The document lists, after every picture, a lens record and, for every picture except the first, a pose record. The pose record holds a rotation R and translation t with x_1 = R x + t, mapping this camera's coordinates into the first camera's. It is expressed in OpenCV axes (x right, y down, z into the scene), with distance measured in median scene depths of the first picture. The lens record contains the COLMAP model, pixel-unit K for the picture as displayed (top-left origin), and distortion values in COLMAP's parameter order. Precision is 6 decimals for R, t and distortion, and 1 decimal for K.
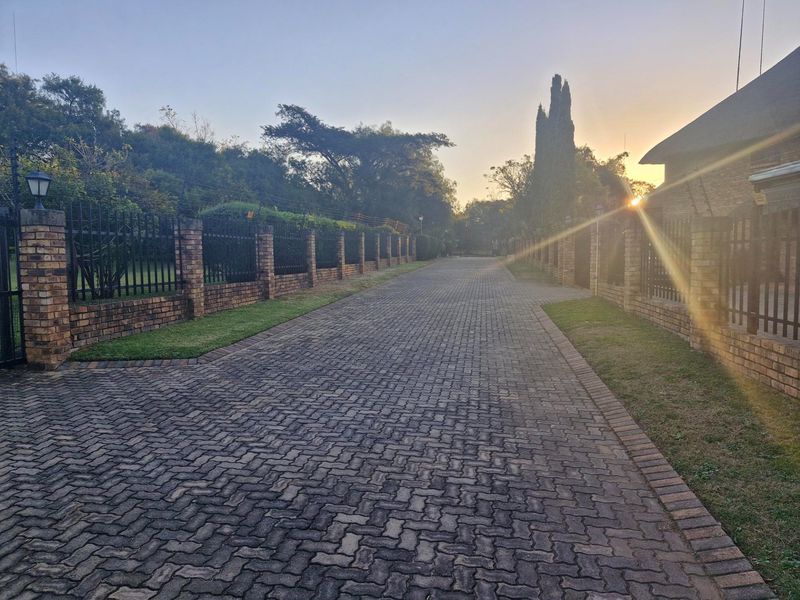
lens RADIAL K [[554.2, 0, 398.1], [0, 554.2, 299.6], [0, 0, 1]] dist [0.098578, -0.094888]
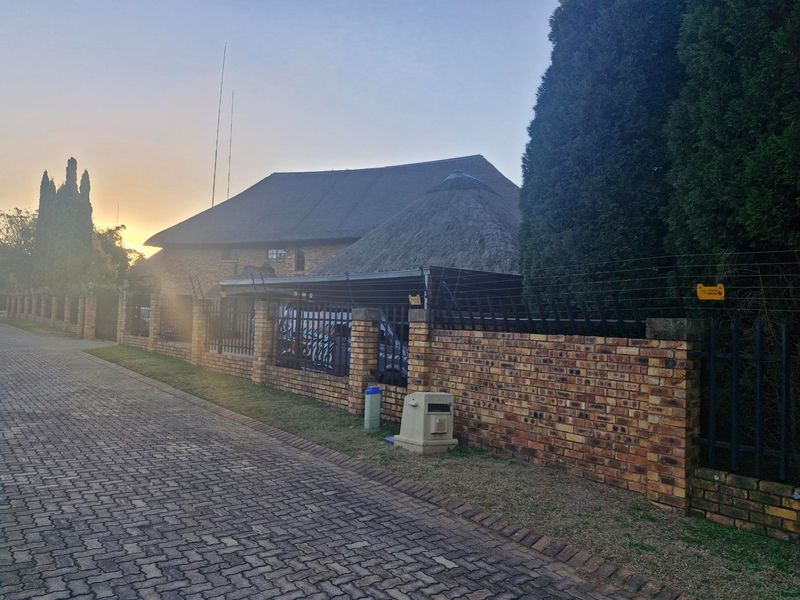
lens RADIAL K [[554.2, 0, 398.1], [0, 554.2, 299.6], [0, 0, 1]] dist [0.098578, -0.094888]
pose [[0.651312, 0.067830, 0.755773, -0.509076], [0.016966, 0.994446, -0.103872, 0.077144], [-0.758621, 0.080475, 0.646543, -0.828979]]
